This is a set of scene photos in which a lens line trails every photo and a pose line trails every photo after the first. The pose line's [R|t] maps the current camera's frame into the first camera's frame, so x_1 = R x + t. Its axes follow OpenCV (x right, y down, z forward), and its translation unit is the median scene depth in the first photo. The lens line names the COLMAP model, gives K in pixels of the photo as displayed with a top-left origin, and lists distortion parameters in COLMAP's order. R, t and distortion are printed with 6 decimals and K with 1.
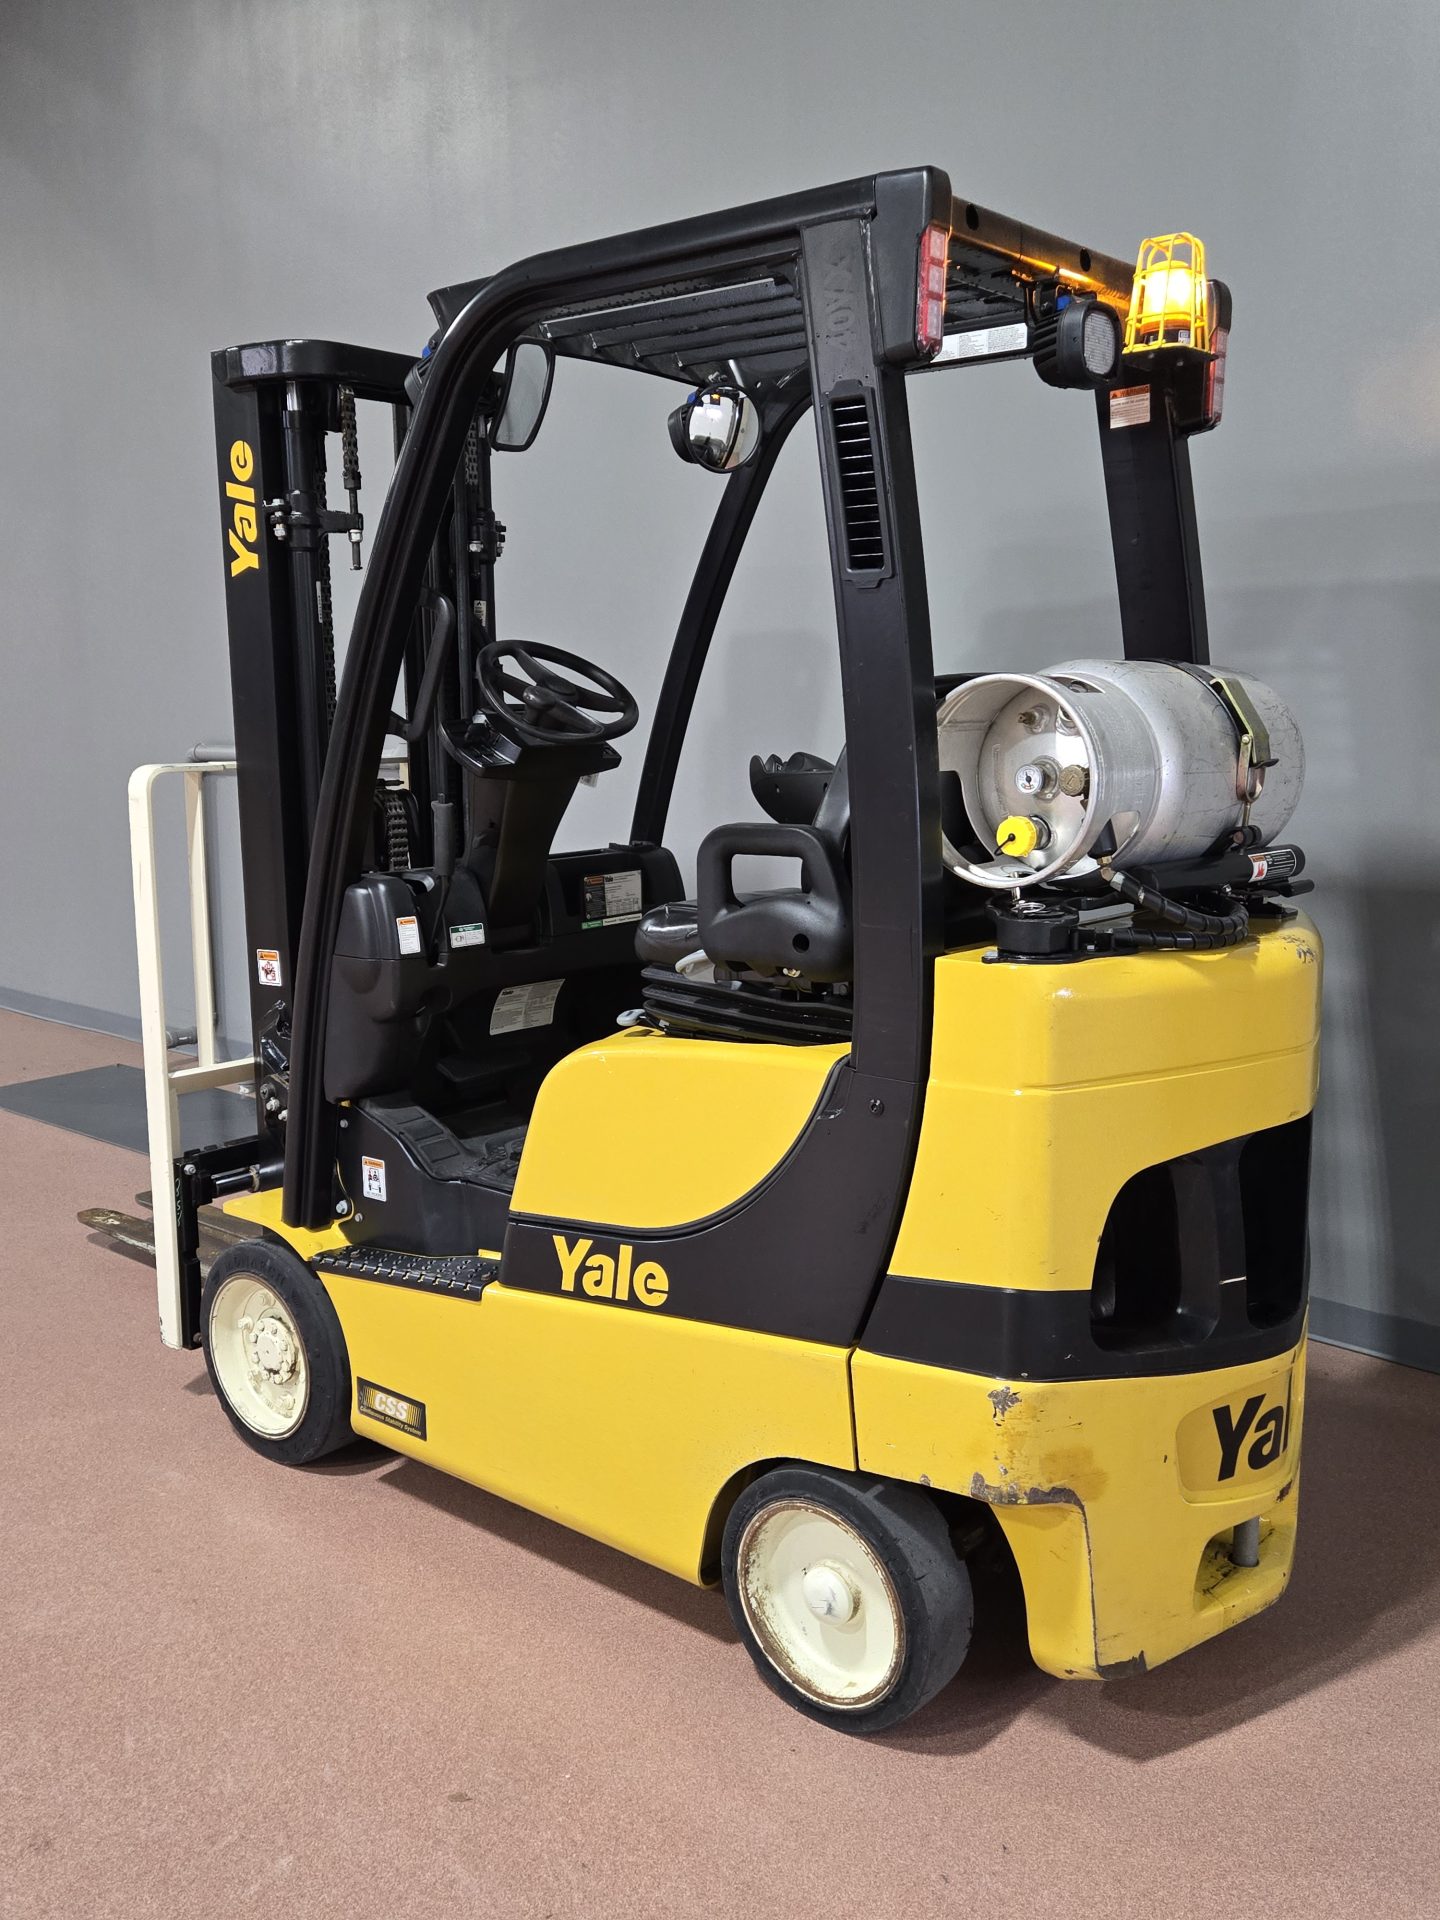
lens RADIAL K [[1753.5, 0, 708.4], [0, 1753.5, 972.6], [0, 0, 1]] dist [0.097194, -0.122405]
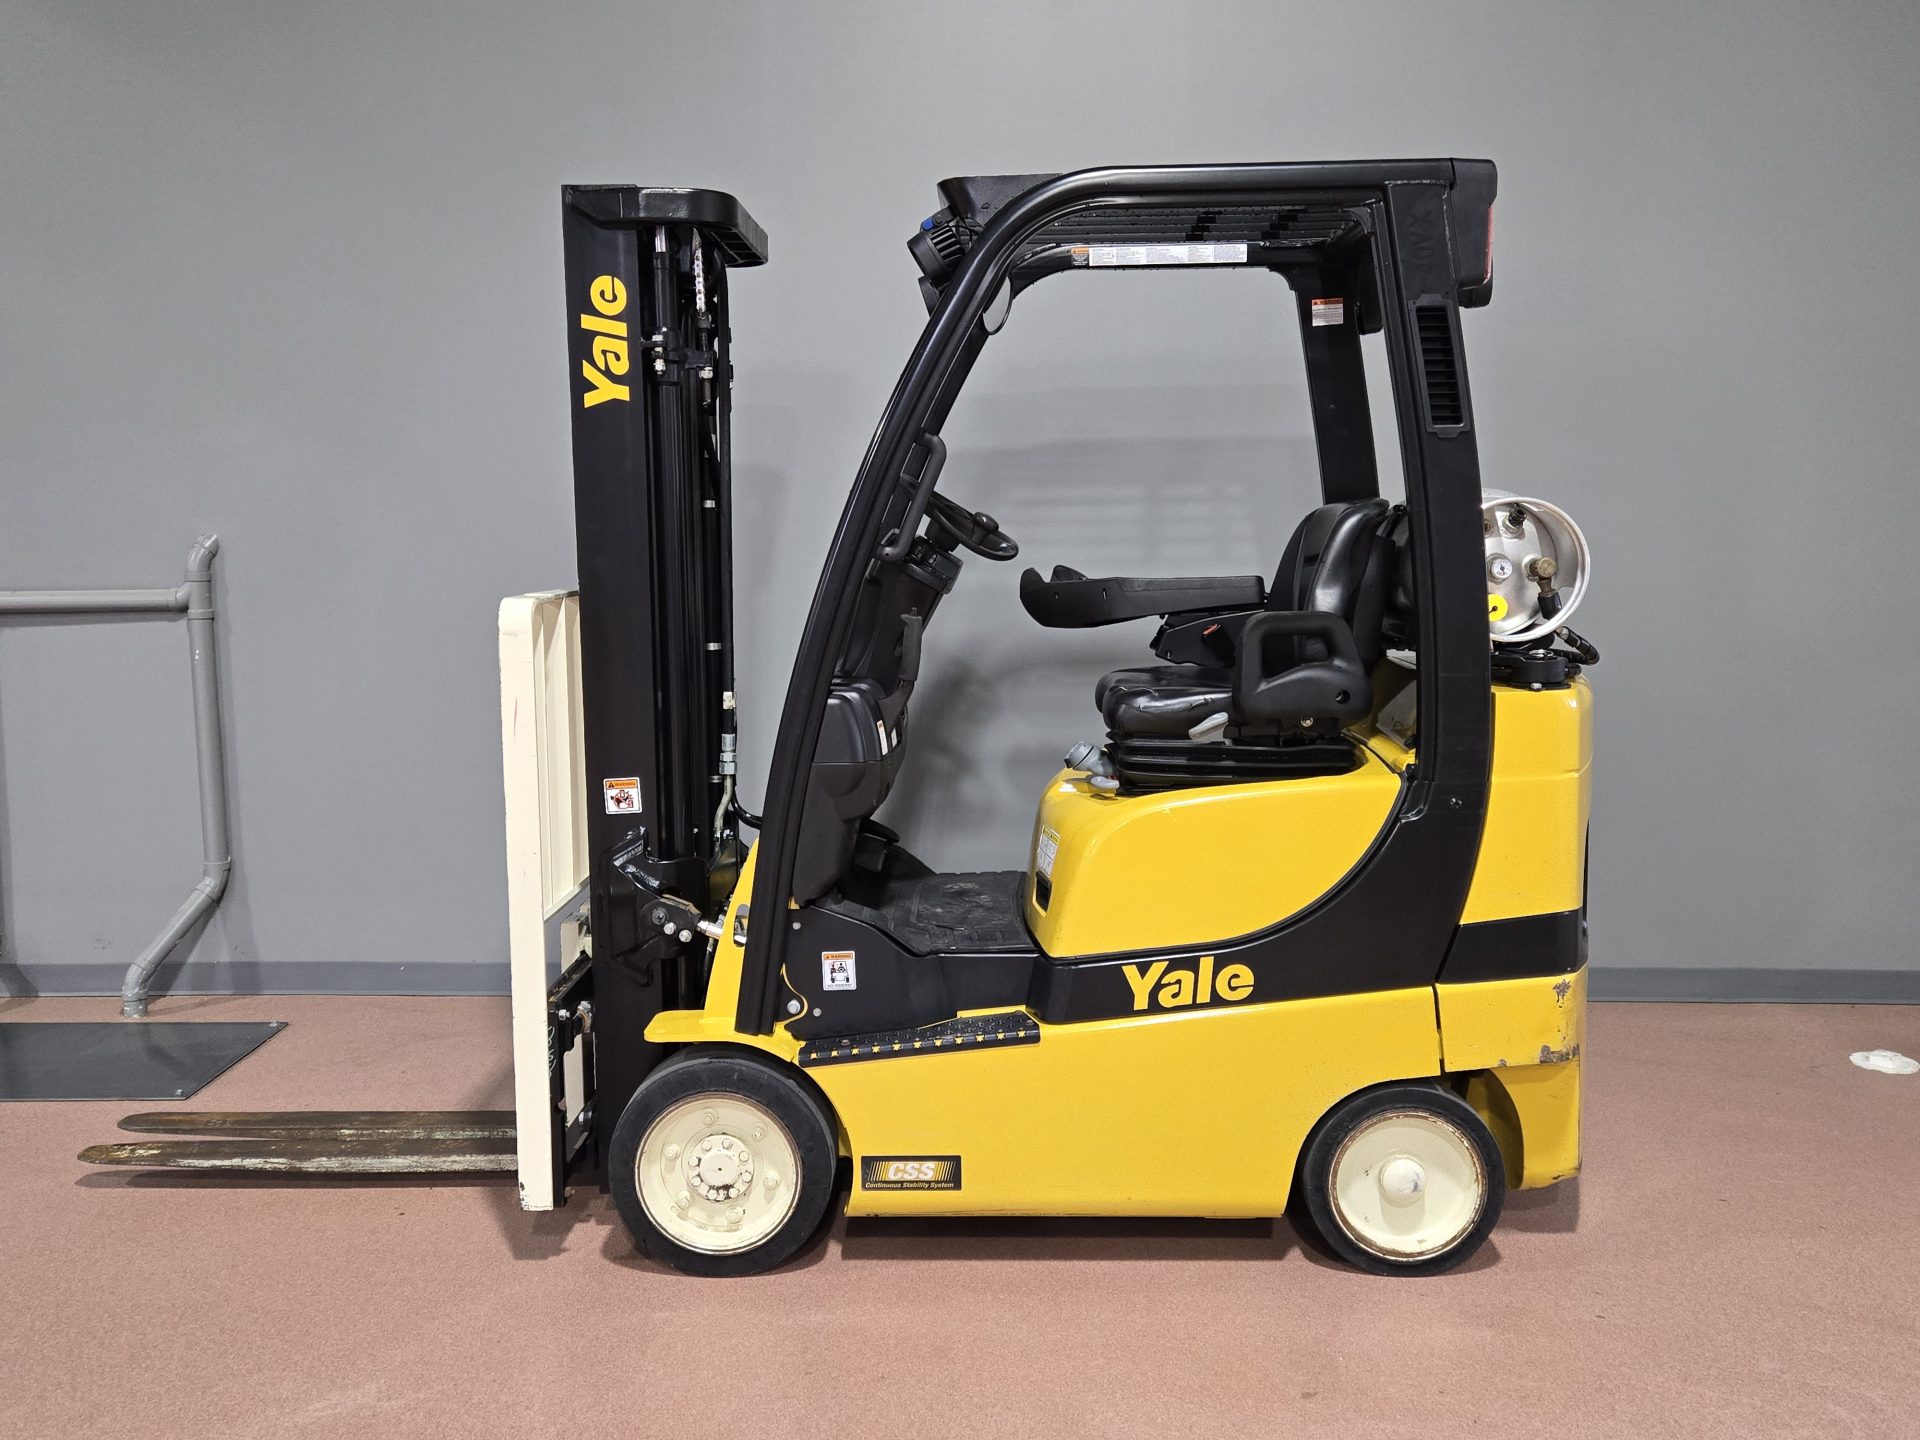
lens RADIAL K [[1753.5, 0, 966.5], [0, 1753.5, 711.2], [0, 0, 1]] dist [0.097194, -0.122405]
pose [[0.762251, -0.078430, 0.642513, -0.838363], [0.113816, 0.993406, -0.013764, -0.016625], [-0.637197, 0.083620, 0.766151, 0.126163]]
